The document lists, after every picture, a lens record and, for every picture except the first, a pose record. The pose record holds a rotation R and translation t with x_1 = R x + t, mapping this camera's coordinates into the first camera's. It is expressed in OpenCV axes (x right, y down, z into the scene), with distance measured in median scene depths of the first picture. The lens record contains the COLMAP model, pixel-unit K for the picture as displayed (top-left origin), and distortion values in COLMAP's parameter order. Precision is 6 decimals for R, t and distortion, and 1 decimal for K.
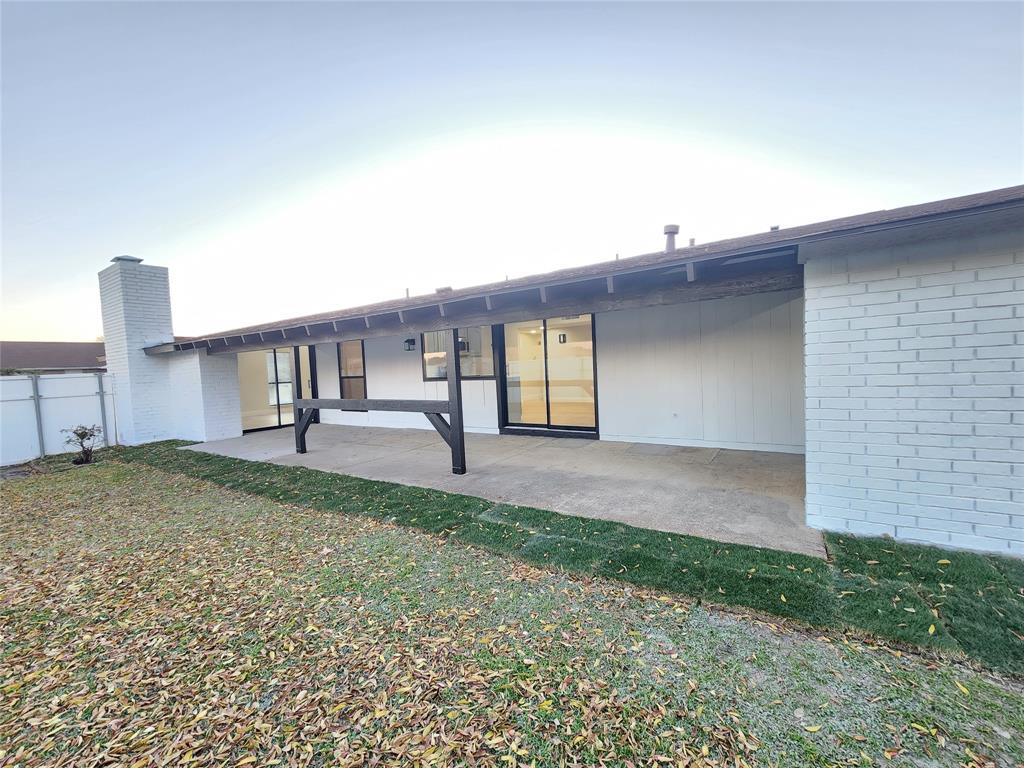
lens RADIAL K [[421.2, 0, 516.2], [0, 421.2, 381.4], [0, 0, 1]] dist [-0.000699, 0.001246]
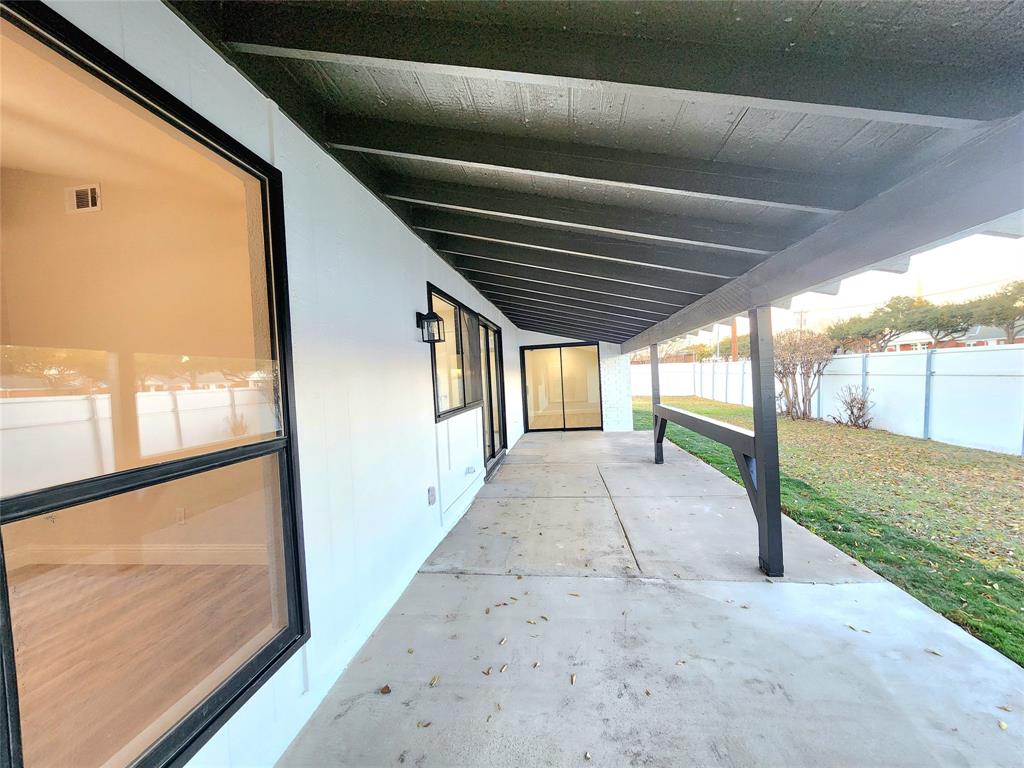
lens RADIAL K [[421.2, 0, 515.5], [0, 421.2, 384.5], [0, 0, 1]] dist [-0.000699, 0.001246]
pose [[-0.434100, 0.055013, 0.899183, -0.626322], [0.108927, 0.994016, -0.008227, -0.024758], [-0.894255, 0.094374, -0.437494, 1.114722]]
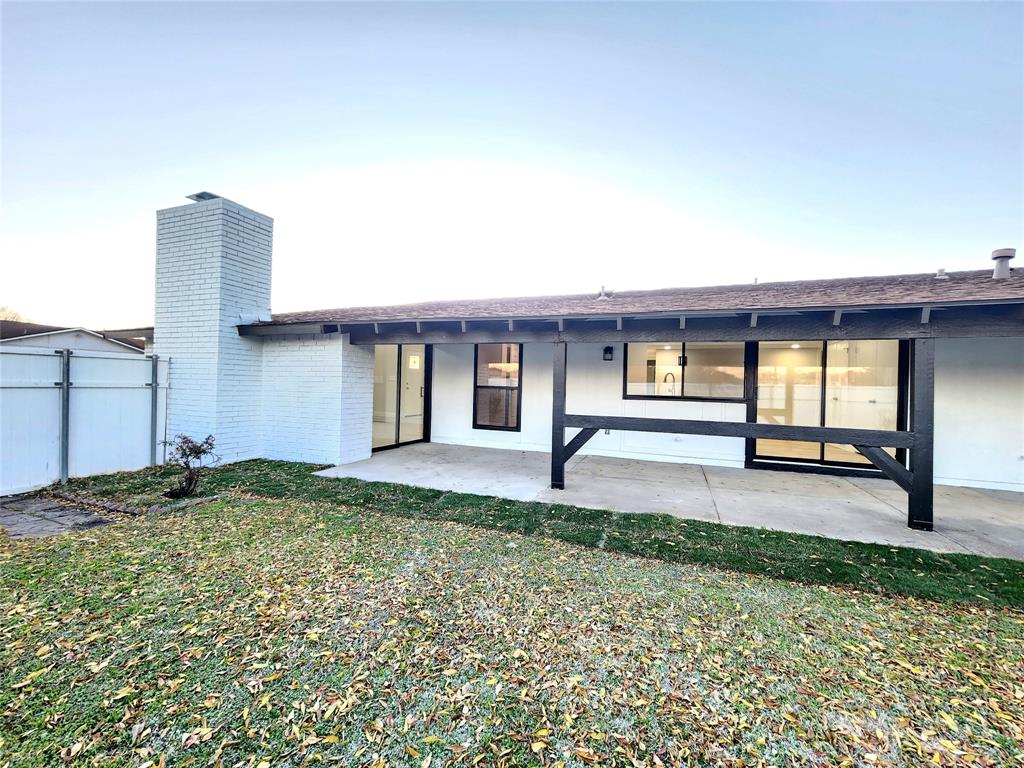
lens RADIAL K [[421.2, 0, 514.2], [0, 421.2, 385.4], [0, 0, 1]] dist [-0.000699, 0.001246]
pose [[0.976368, 0.070792, 0.204193, -0.602005], [-0.062415, 0.996934, -0.047186, 0.025547], [-0.206908, 0.033326, 0.977793, 0.238448]]
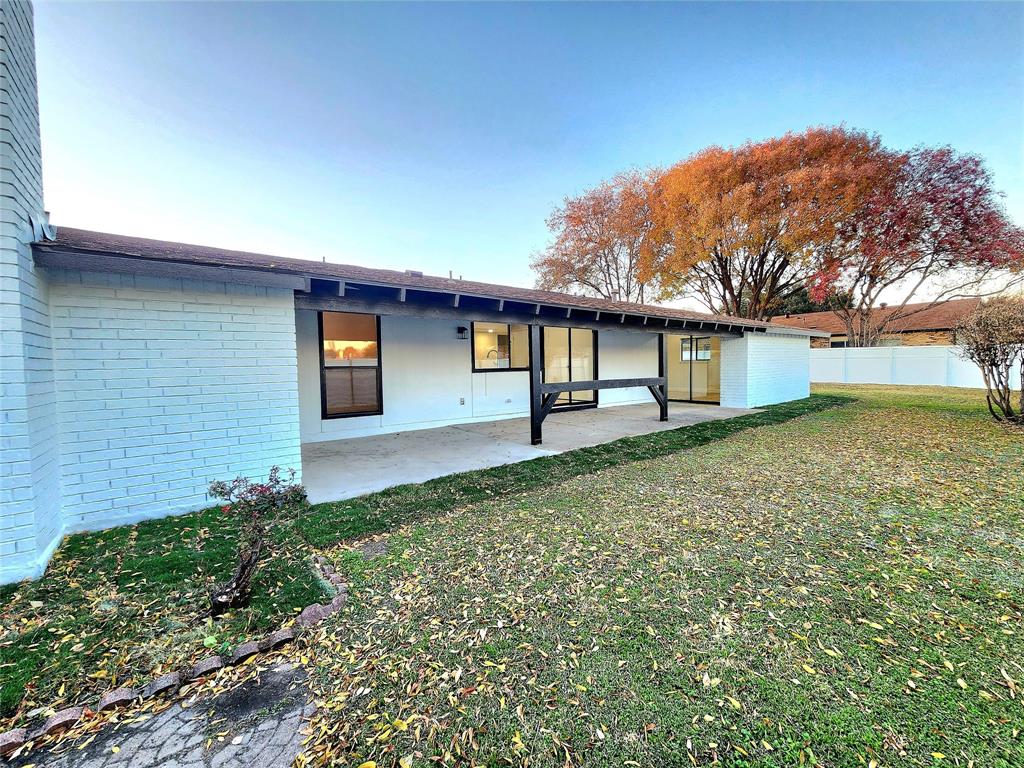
lens RADIAL K [[421.2, 0, 515.1], [0, 421.2, 383.8], [0, 0, 1]] dist [-0.000699, 0.001246]
pose [[0.311812, -0.001296, 0.950143, -1.113523], [0.037726, 0.999227, -0.011017, 0.039920], [-0.949394, 0.039281, 0.311620, 0.611264]]
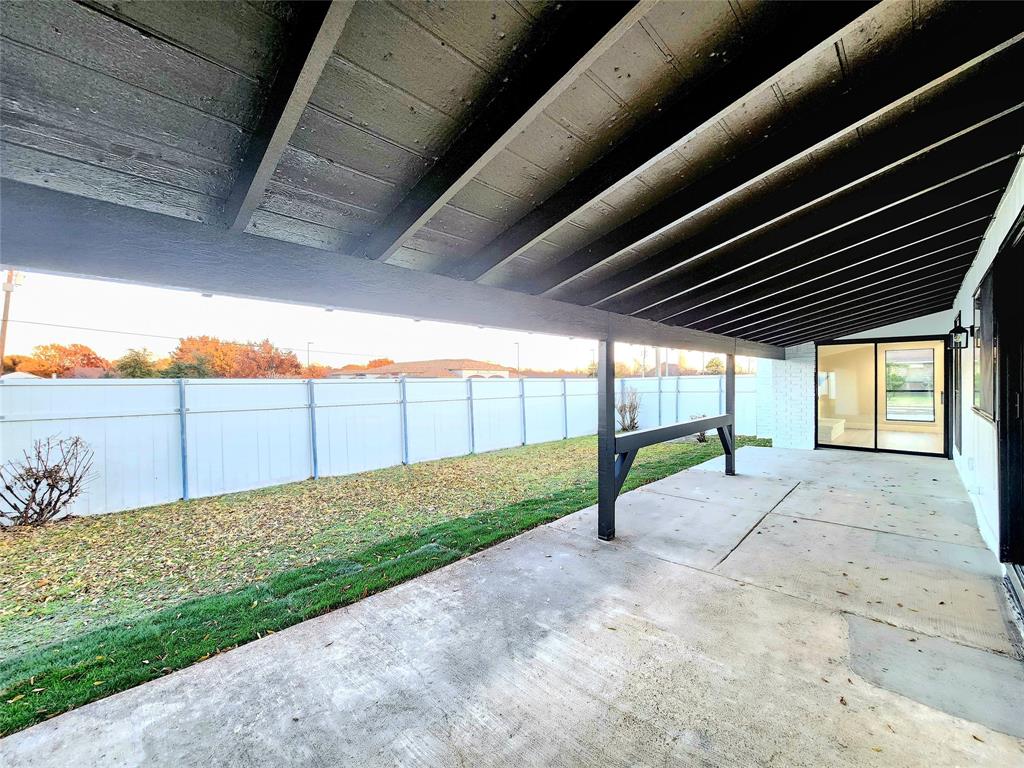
lens RADIAL K [[421.2, 0, 512.7], [0, 421.2, 384.0], [0, 0, 1]] dist [-0.000699, 0.001246]
pose [[-0.189219, 0.053780, -0.980461, 0.353852], [-0.018513, 0.998126, 0.058321, -0.051253], [0.981760, 0.029186, -0.187869, 0.575305]]
